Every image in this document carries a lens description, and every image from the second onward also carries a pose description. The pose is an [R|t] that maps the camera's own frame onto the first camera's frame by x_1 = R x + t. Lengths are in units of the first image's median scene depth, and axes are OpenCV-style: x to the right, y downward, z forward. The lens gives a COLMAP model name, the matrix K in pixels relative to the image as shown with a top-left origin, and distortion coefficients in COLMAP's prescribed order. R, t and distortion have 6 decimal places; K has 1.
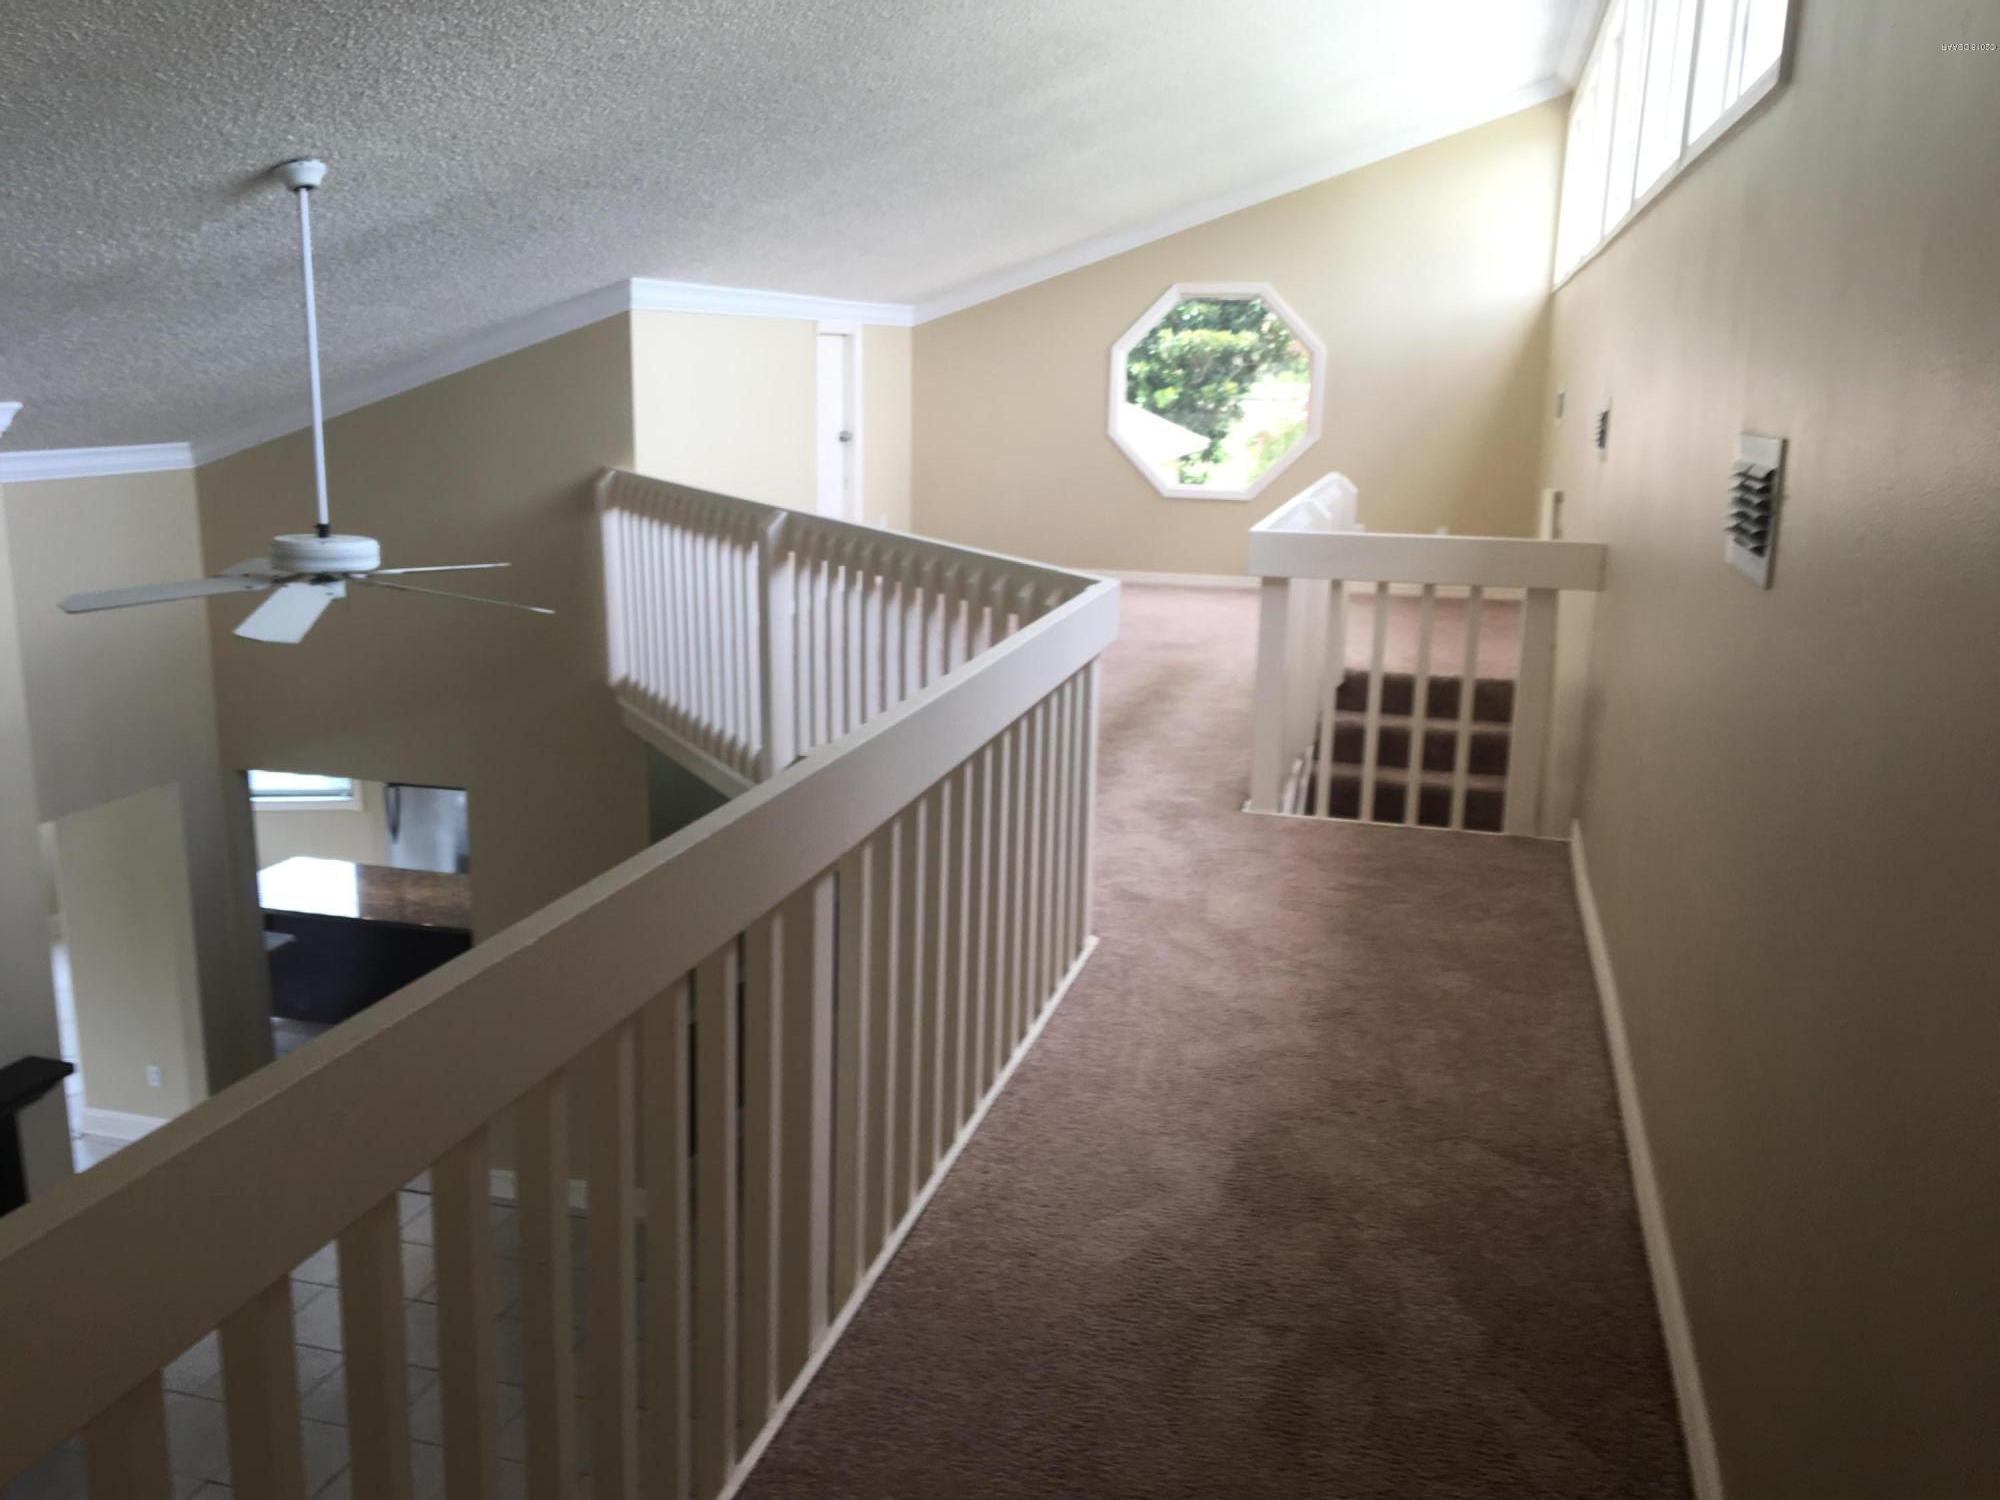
lens RADIAL K [[1682.5, 0, 993.8], [0, 1682.5, 747.8], [0, 0, 1]] dist [0.029535, -0.027833]
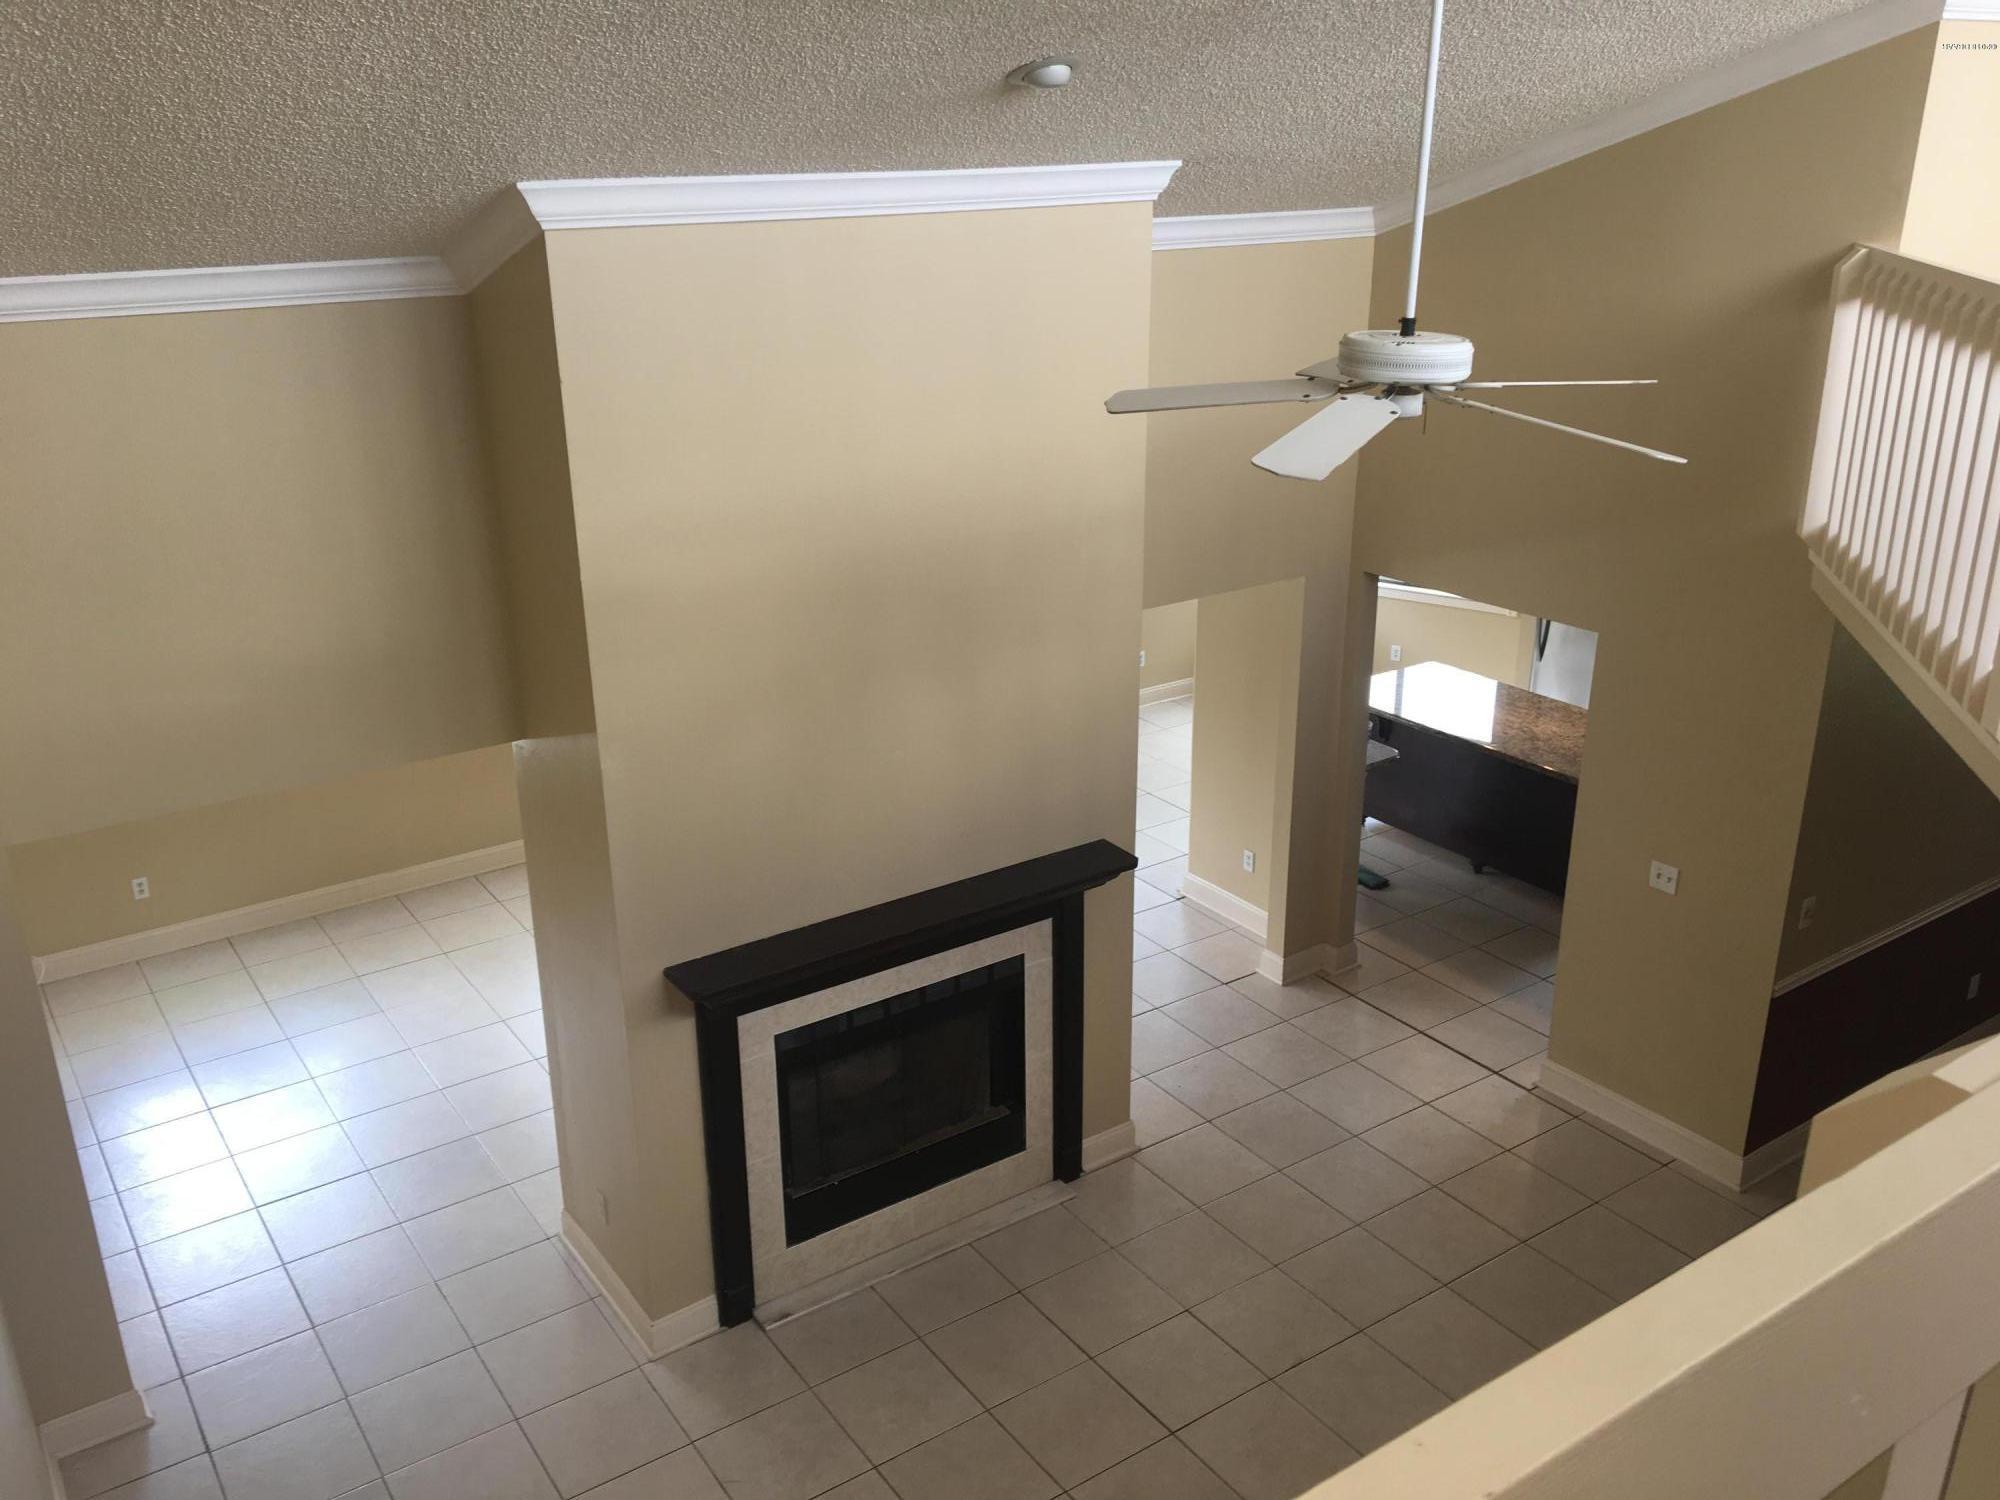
lens RADIAL K [[1703.0, 0, 1016.0], [0, 1703.0, 750.9], [0, 0, 1]] dist [0.052095, -0.034481]
pose [[0.776988, 0.202989, -0.595890, -0.016100], [-0.125523, 0.977534, 0.169324, -0.027126], [0.616874, -0.056765, 0.785012, 0.145450]]
